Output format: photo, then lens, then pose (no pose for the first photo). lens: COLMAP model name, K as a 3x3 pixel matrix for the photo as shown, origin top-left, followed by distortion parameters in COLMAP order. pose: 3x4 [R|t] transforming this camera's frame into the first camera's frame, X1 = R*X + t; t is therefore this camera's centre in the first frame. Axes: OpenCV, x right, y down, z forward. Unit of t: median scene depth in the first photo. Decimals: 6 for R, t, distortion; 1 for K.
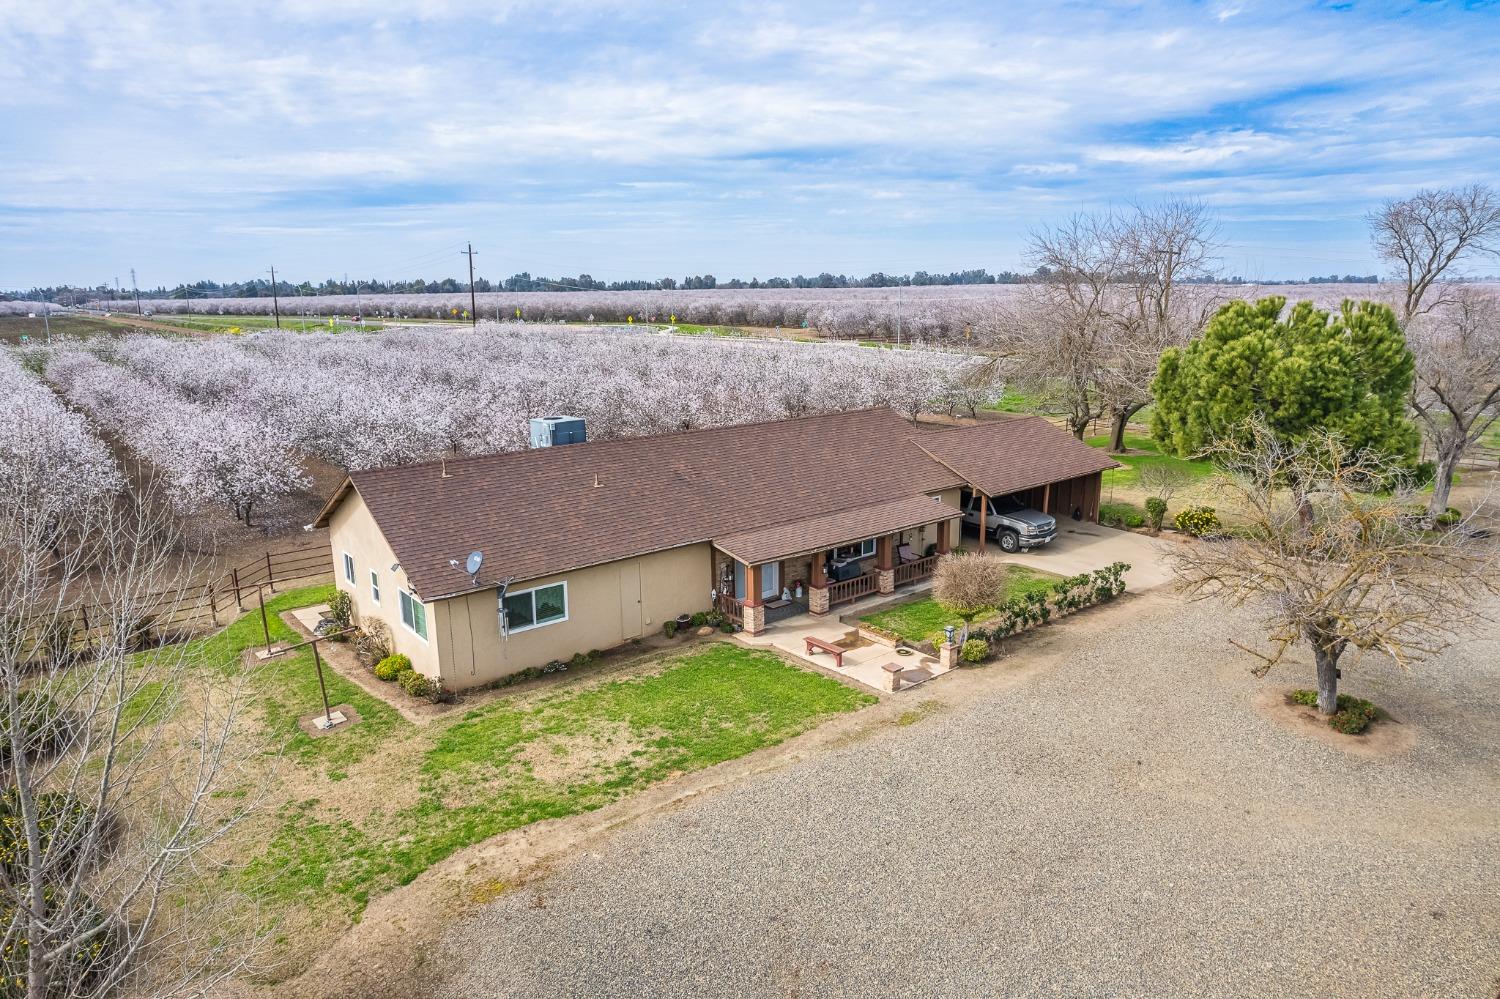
lens RADIAL K [[989.1, 0, 729.9], [0, 989.1, 525.3], [0, 0, 1]] dist [-0.081556, 0.068538]
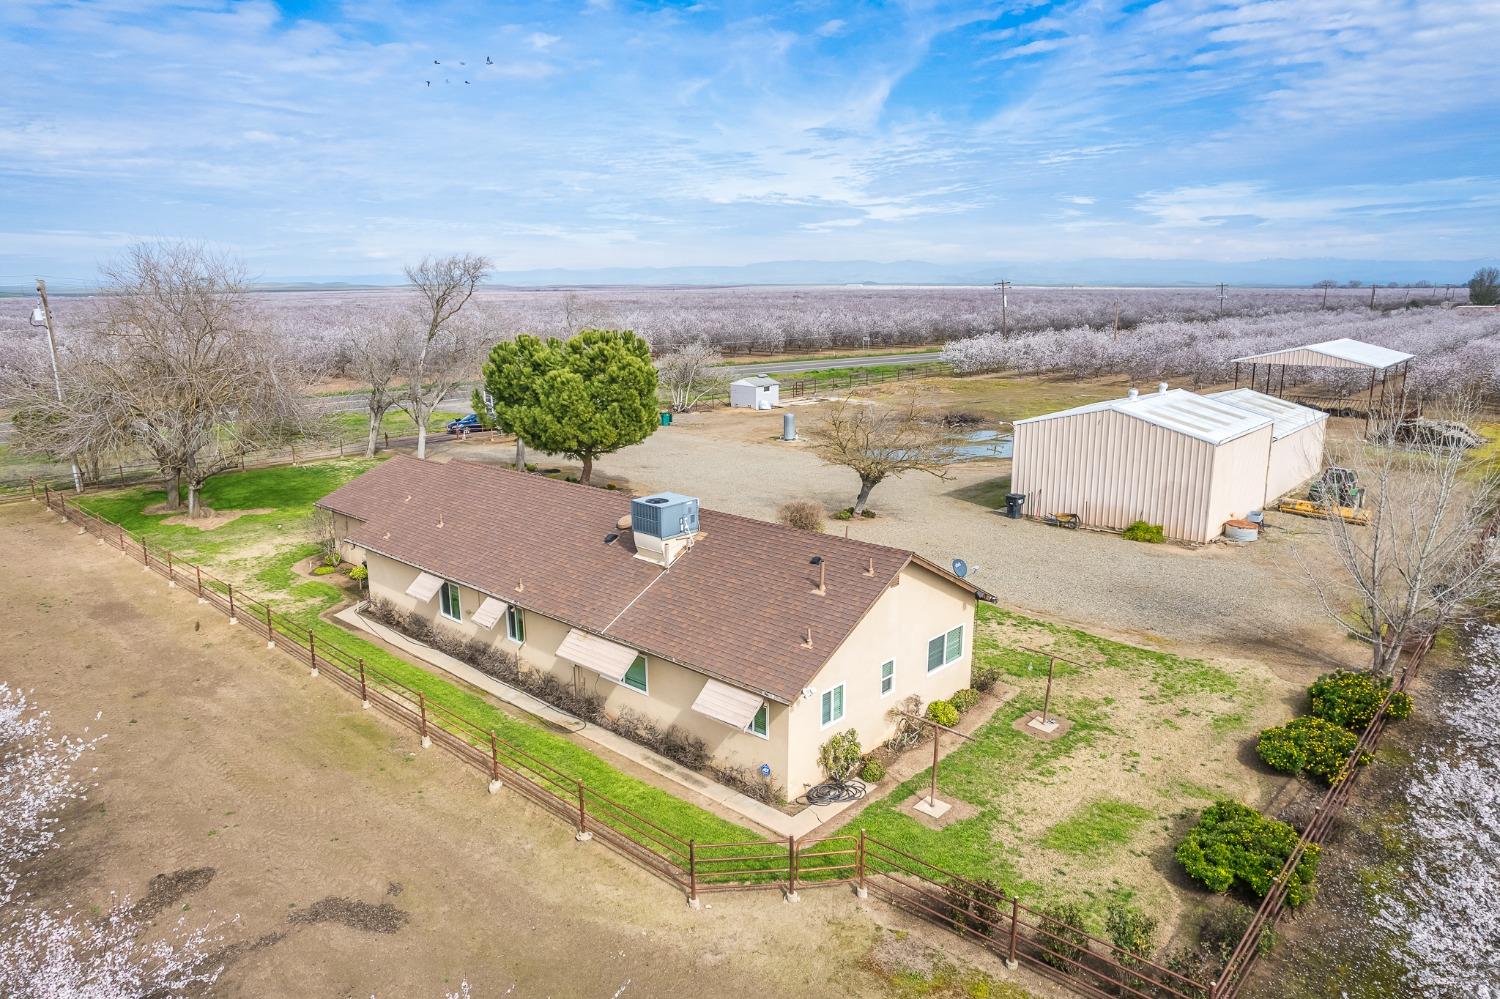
lens RADIAL K [[989.1, 0, 729.9], [0, 989.1, 525.3], [0, 0, 1]] dist [-0.081556, 0.068538]
pose [[-0.160001, -0.214405, 0.963551, -1.535944], [0.256680, 0.933511, 0.250343, -0.436446], [-0.953161, 0.287380, -0.094329, 1.518417]]
